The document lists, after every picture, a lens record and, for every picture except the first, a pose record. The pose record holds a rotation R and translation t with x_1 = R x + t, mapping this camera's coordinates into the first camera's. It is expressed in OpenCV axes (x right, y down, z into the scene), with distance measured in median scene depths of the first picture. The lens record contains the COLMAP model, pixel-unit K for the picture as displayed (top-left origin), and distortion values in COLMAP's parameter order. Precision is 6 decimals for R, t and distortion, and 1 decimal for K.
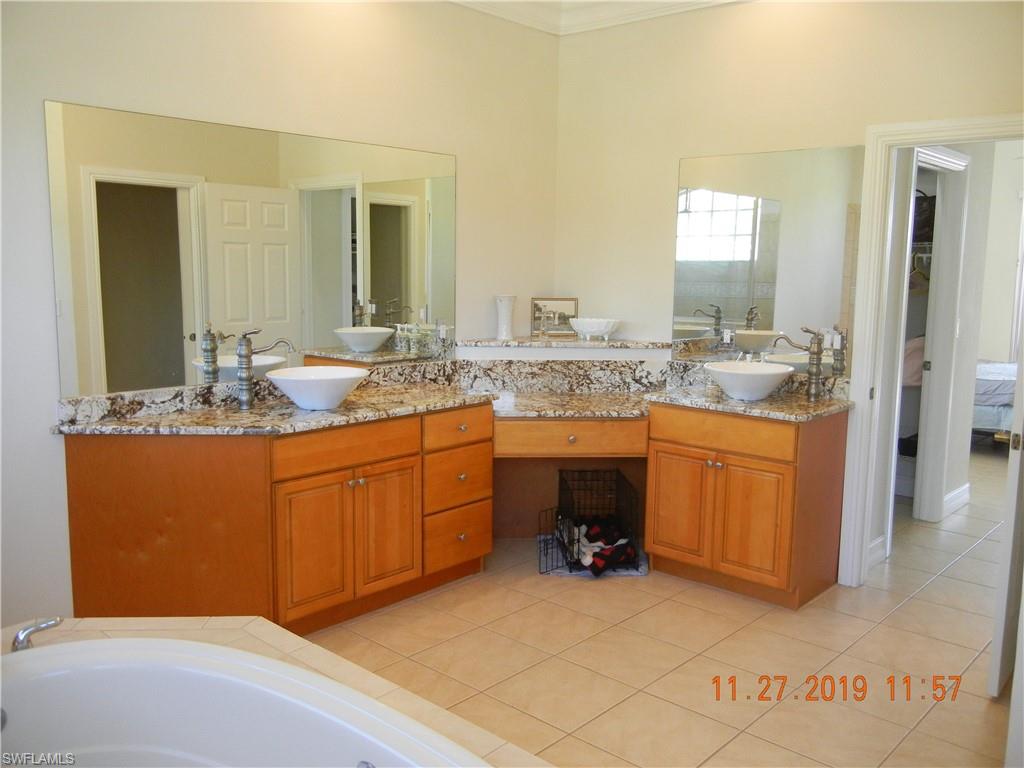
lens RADIAL K [[873.3, 0, 520.2], [0, 873.3, 379.3], [0, 0, 1]] dist [-0.008784, 0.011531]
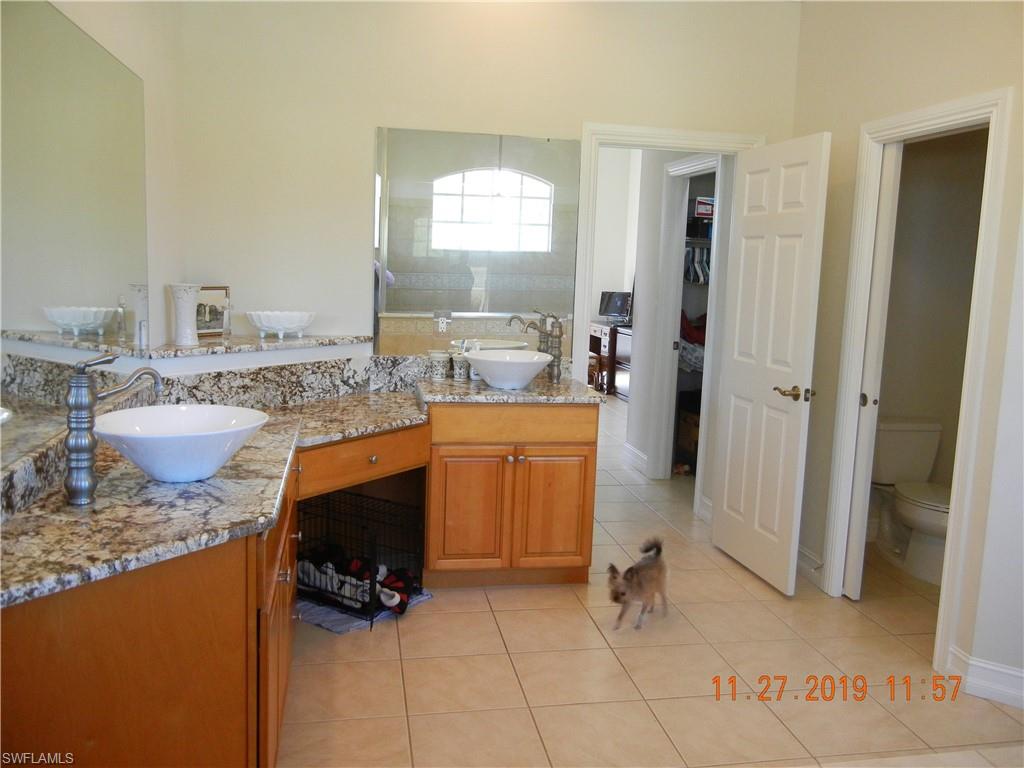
lens RADIAL K [[873.3, 0, 520.2], [0, 873.3, 379.3], [0, 0, 1]] dist [-0.008784, 0.011531]
pose [[0.600724, -0.100345, 0.793134, -0.444120], [0.079821, 0.994662, 0.065385, -0.043663], [-0.795462, 0.024030, 0.605527, 0.348410]]
